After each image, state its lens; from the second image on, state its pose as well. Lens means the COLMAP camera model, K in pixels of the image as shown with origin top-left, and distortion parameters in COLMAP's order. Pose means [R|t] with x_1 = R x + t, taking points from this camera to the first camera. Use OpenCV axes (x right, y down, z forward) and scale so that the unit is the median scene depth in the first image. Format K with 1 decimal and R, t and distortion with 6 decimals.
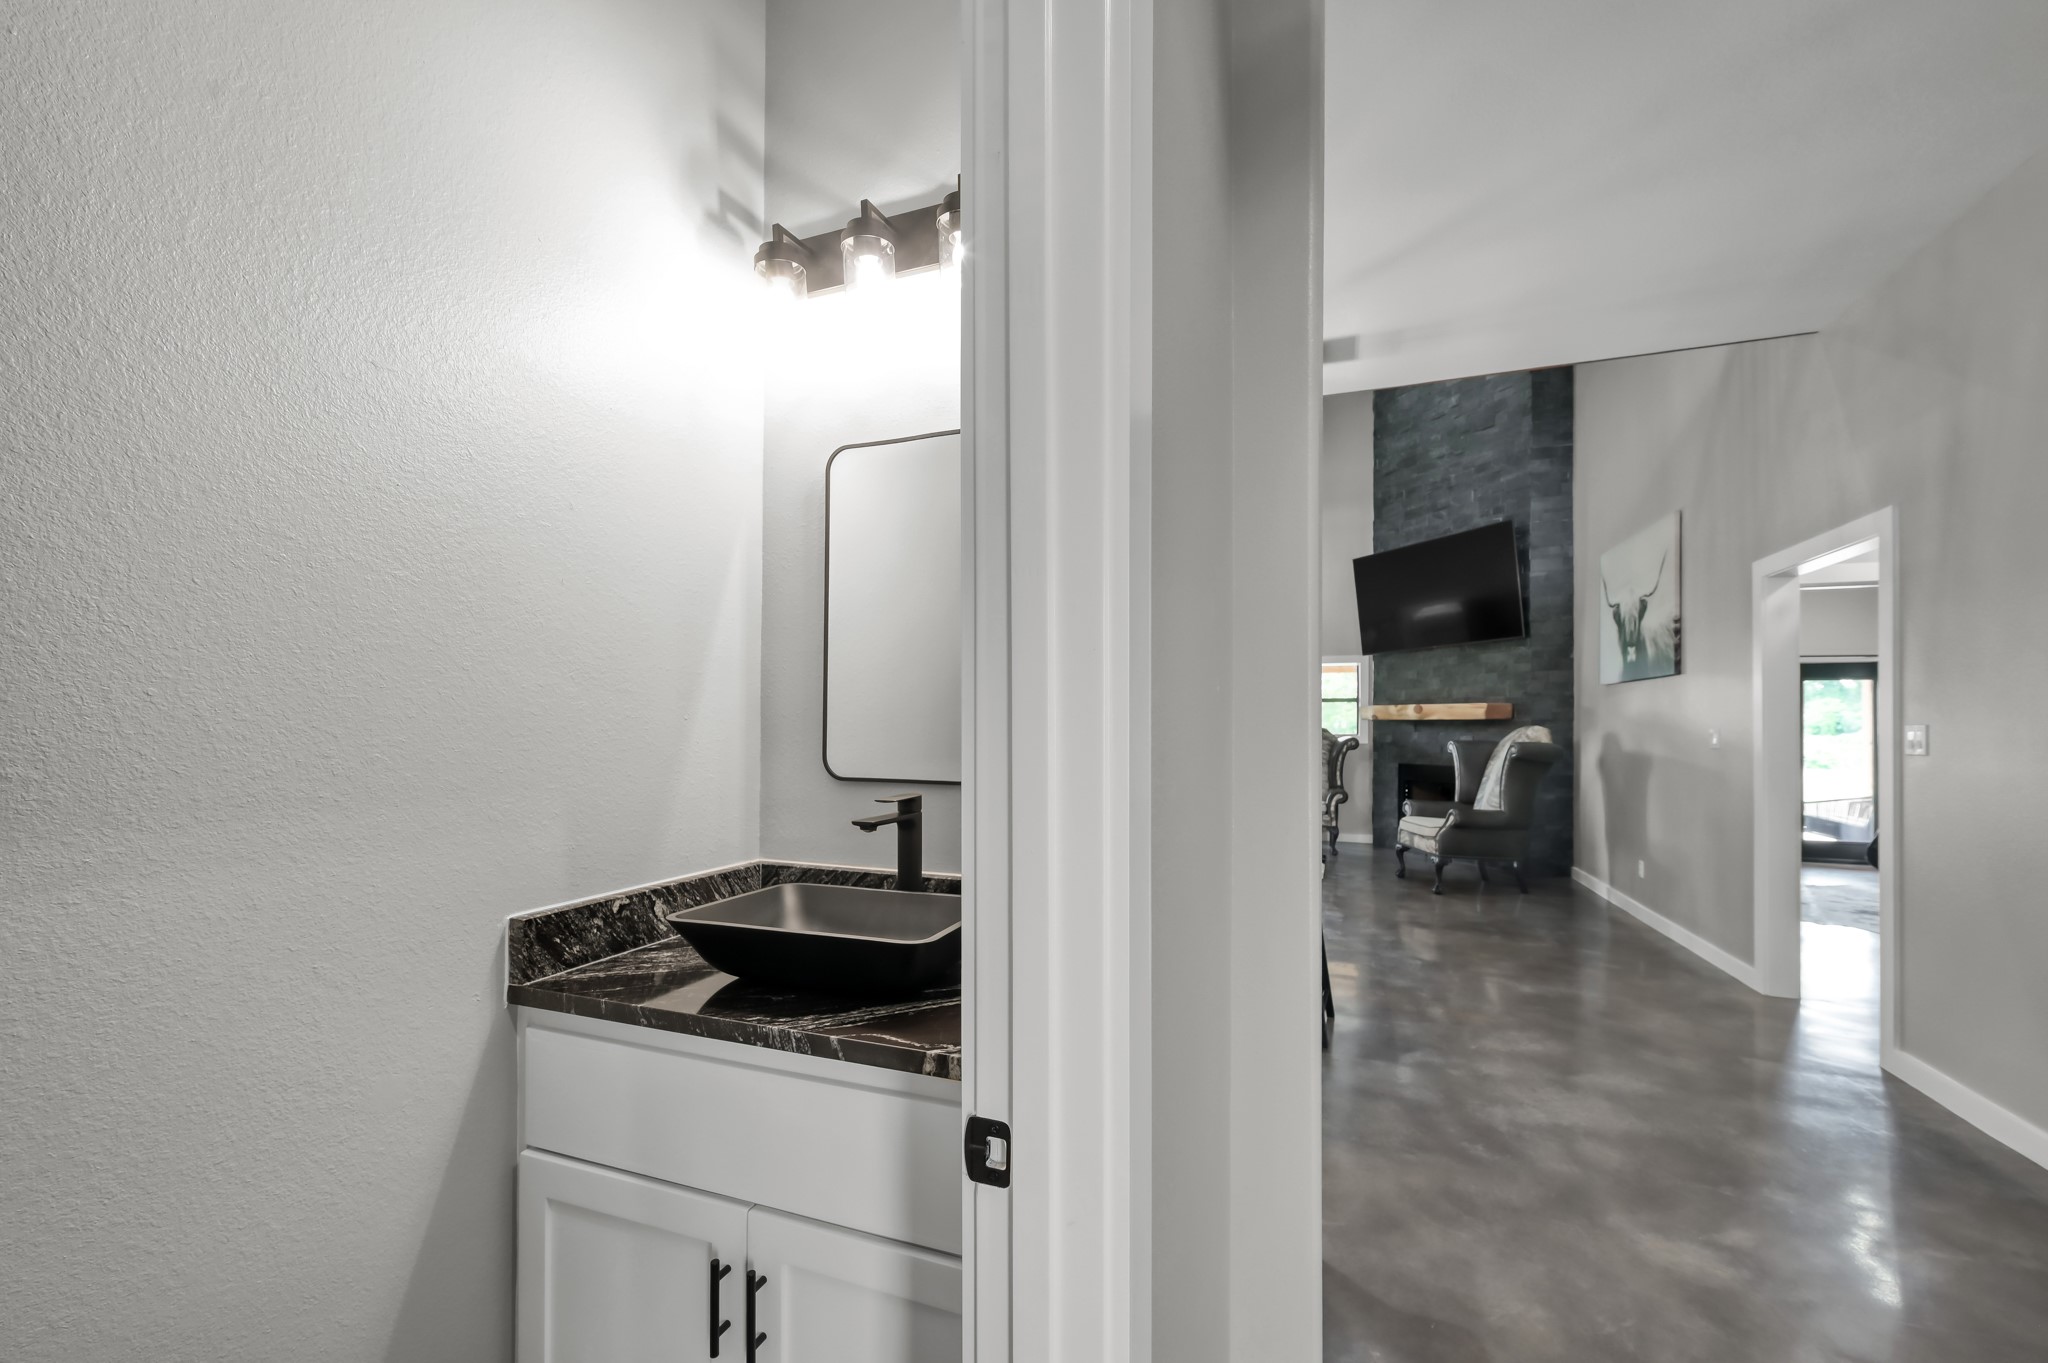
lens RADIAL K [[816.1, 0, 1015.7], [0, 816.1, 719.8], [0, 0, 1]] dist [-0.002202, 0.000751]
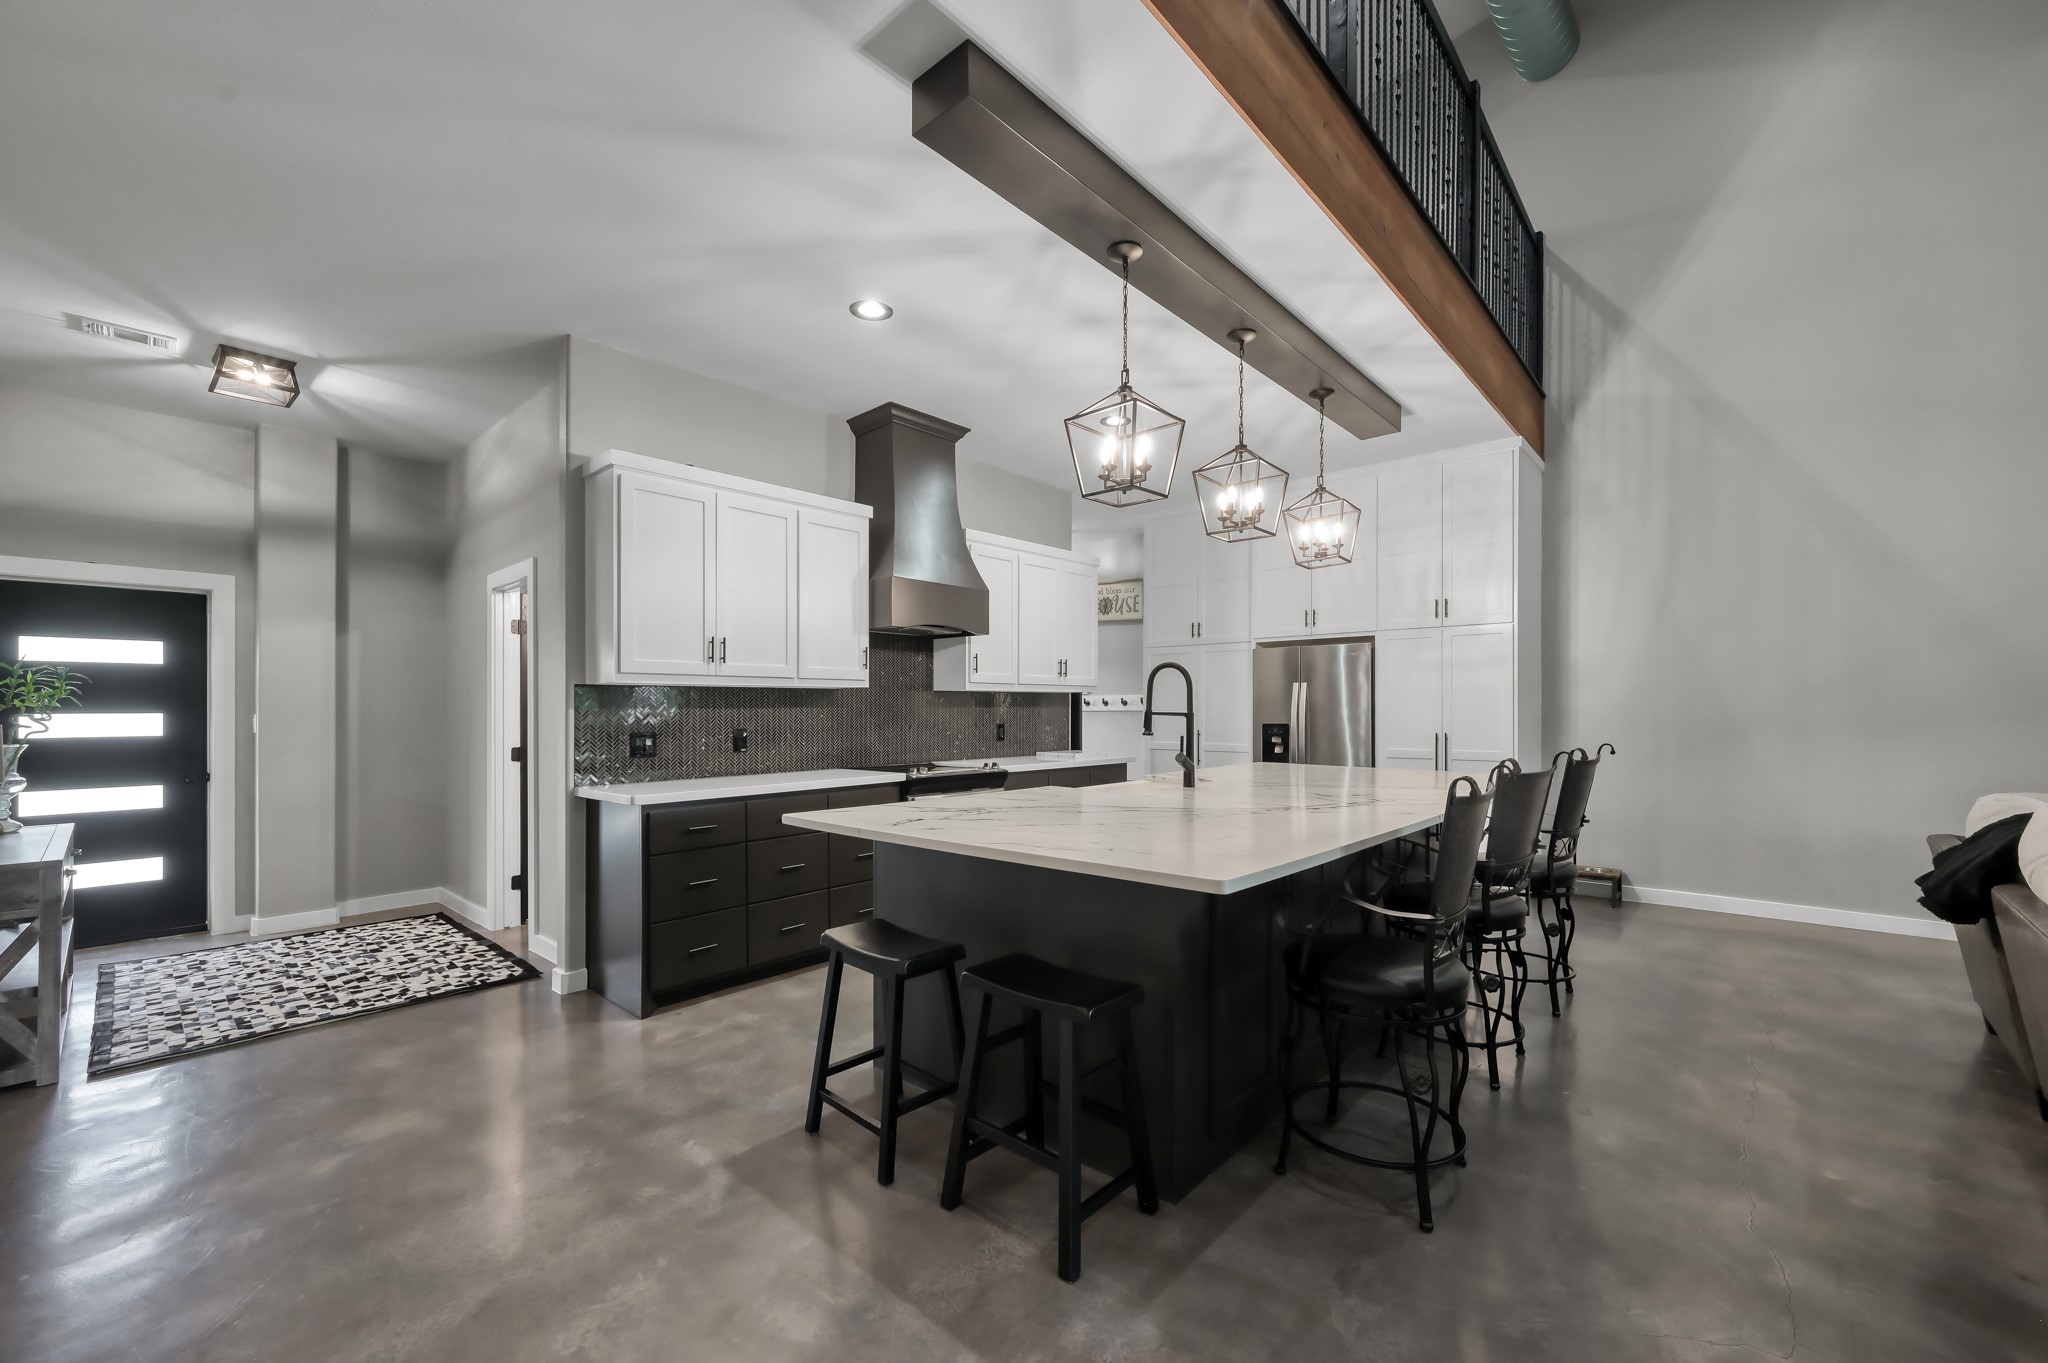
lens RADIAL K [[816.1, 0, 1027.0], [0, 816.1, 710.4], [0, 0, 1]] dist [-0.002202, 0.000751]
pose [[-0.341351, -0.004001, -0.939927, 0.455783], [0.010762, 0.999909, -0.008164, 0.007477], [0.939874, -0.012903, -0.341277, 0.646814]]
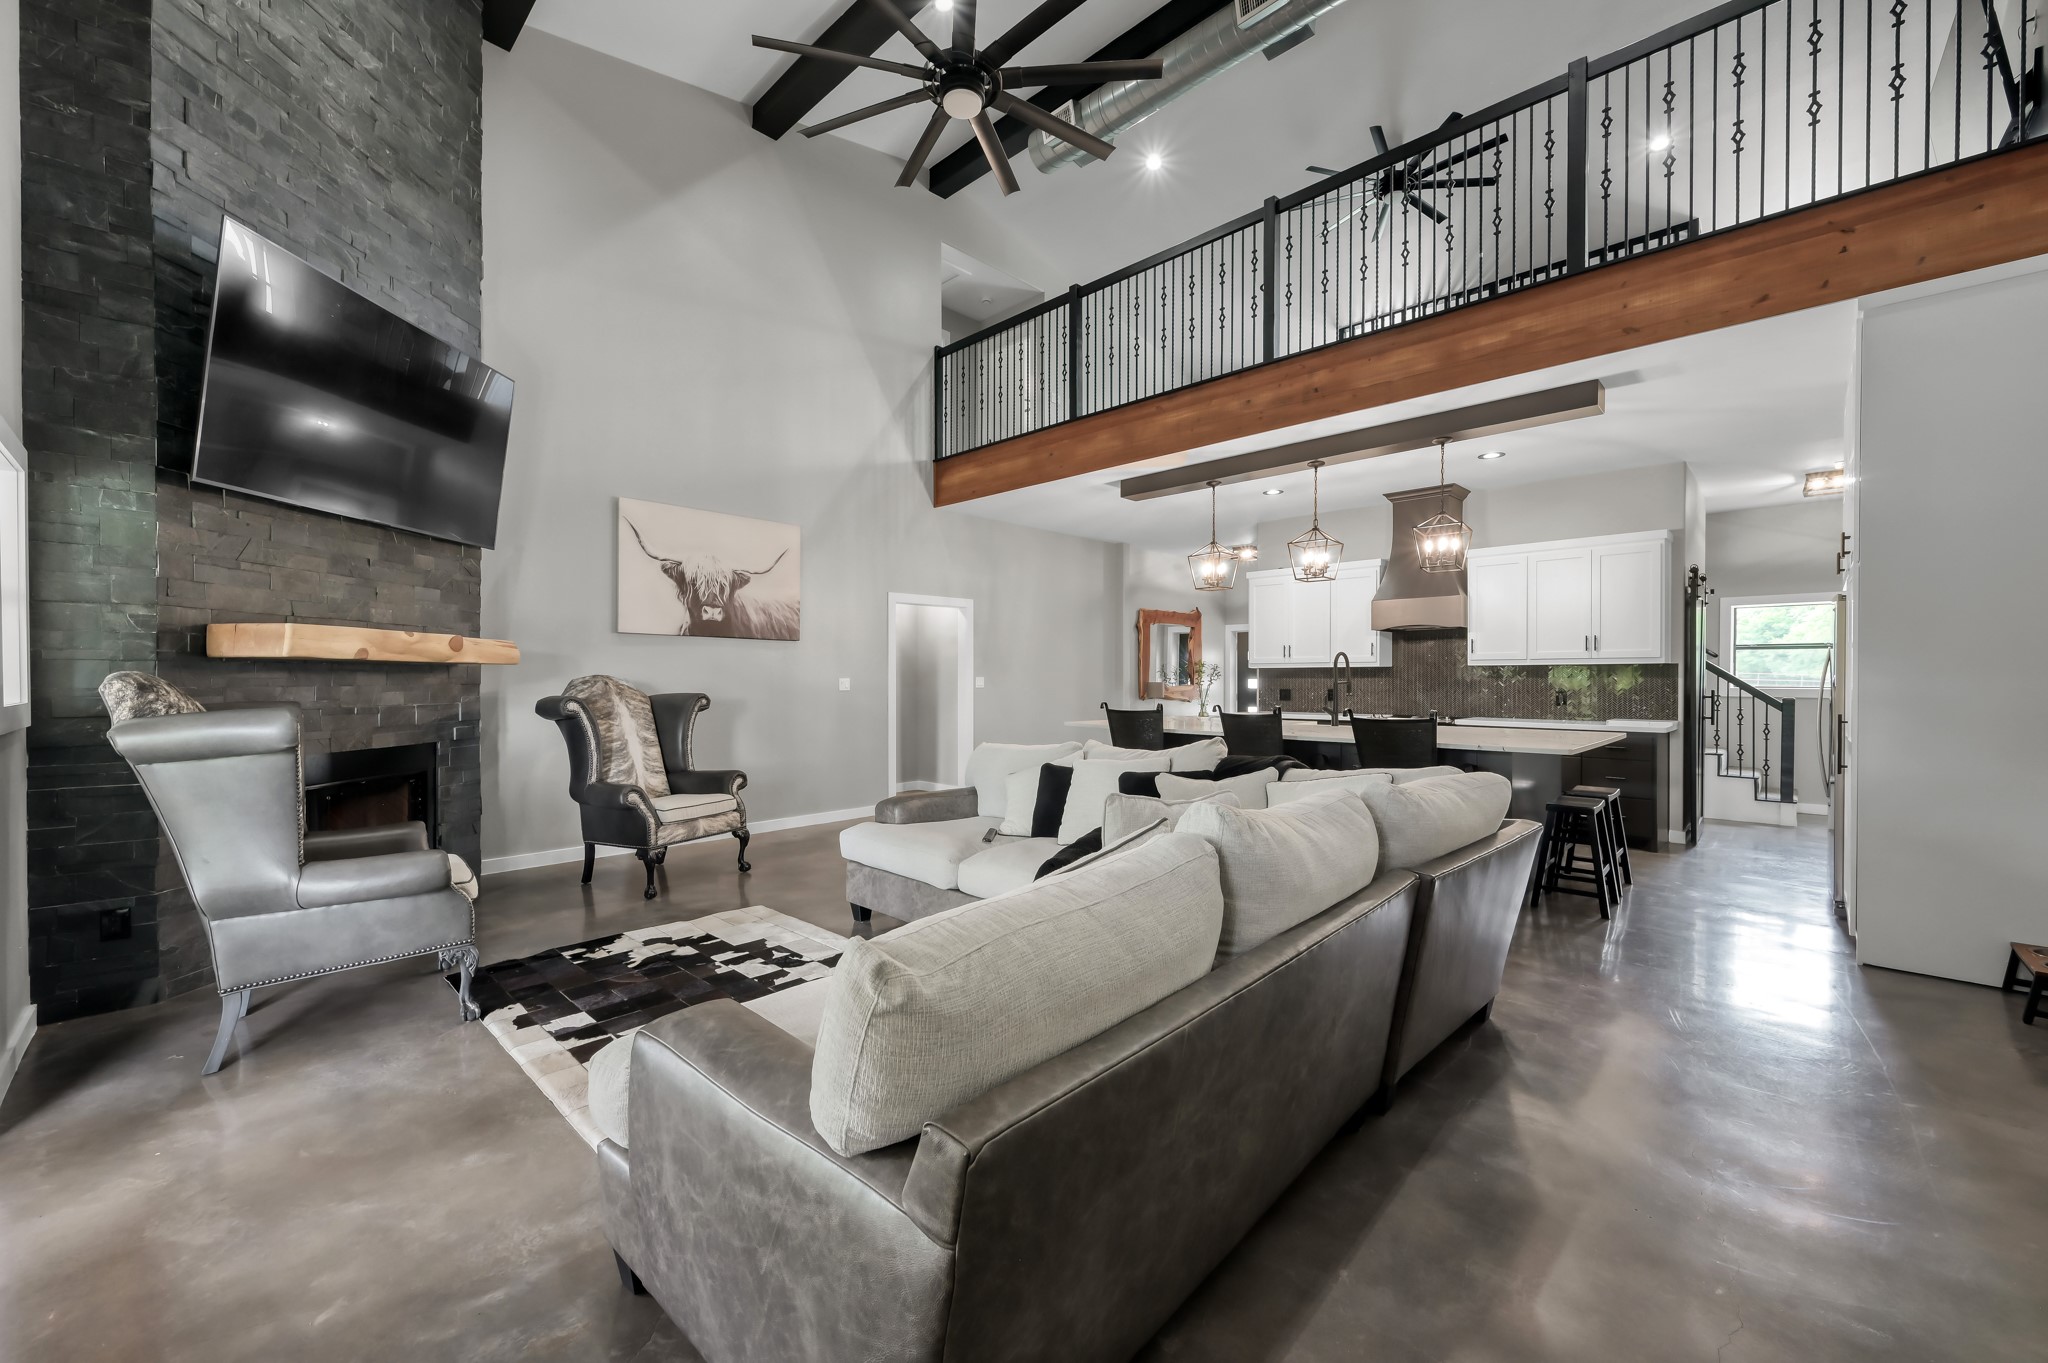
lens RADIAL K [[816.1, 0, 1021.2], [0, 816.1, 686.4], [0, 0, 1]] dist [-0.002202, 0.000751]
pose [[-0.924272, -0.013313, 0.381503, -0.072613], [-0.011469, 0.999909, 0.007107, 0.007523], [-0.381563, 0.002193, -0.924340, 1.468021]]
